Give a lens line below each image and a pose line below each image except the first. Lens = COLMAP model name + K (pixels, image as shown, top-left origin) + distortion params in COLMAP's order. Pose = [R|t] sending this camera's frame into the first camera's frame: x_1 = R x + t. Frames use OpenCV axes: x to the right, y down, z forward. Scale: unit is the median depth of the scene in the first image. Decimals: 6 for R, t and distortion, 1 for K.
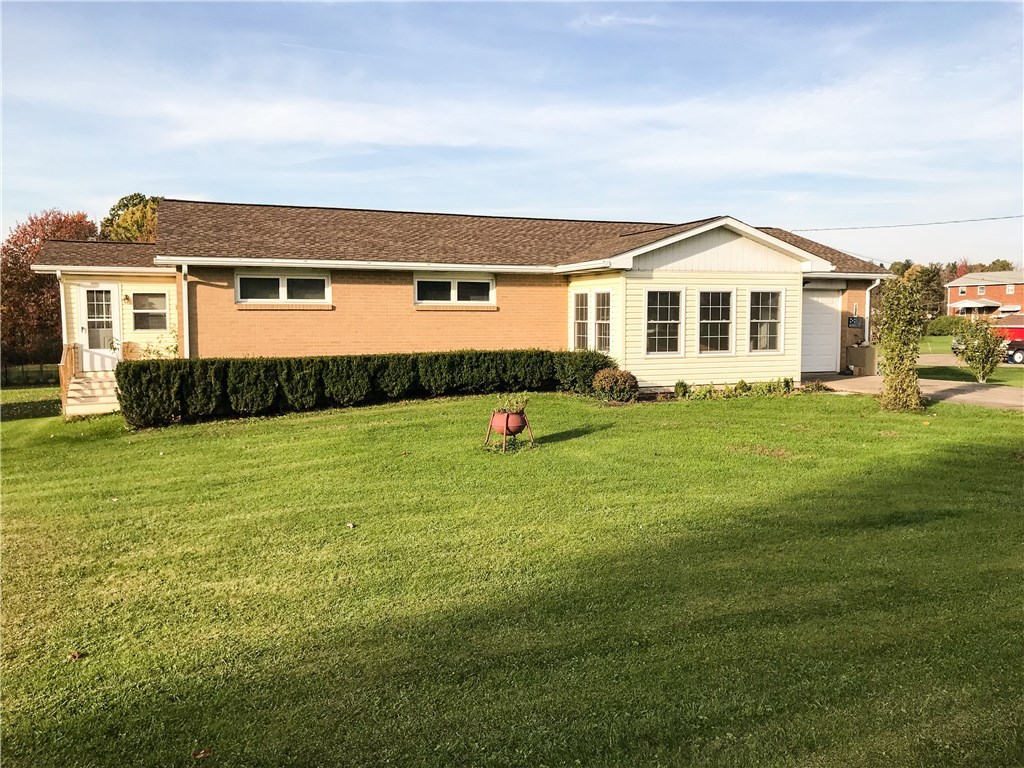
lens RADIAL K [[839.4, 0, 511.5], [0, 839.4, 382.8], [0, 0, 1]] dist [0.040383, -0.025609]
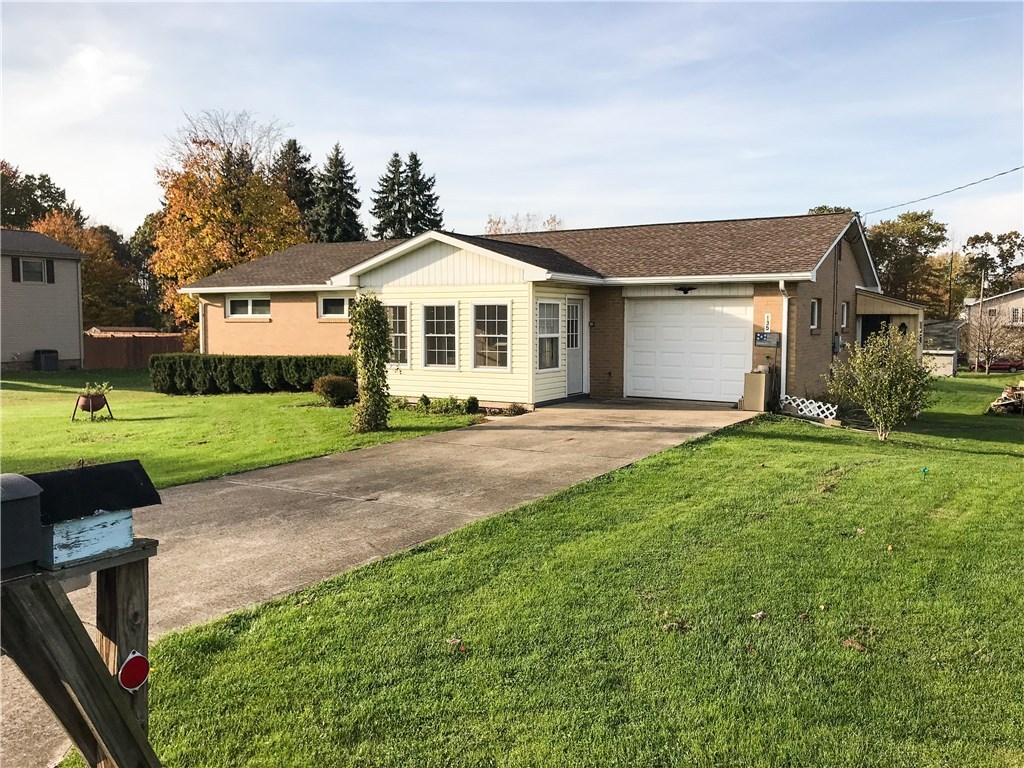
lens RADIAL K [[839.4, 0, 512.4], [0, 839.4, 388.1], [0, 0, 1]] dist [0.040383, -0.025609]
pose [[0.624768, 0.065017, -0.778098, 1.071509], [-0.064437, 0.997421, 0.031603, -0.047365], [0.778147, 0.030394, 0.627347, 0.442462]]
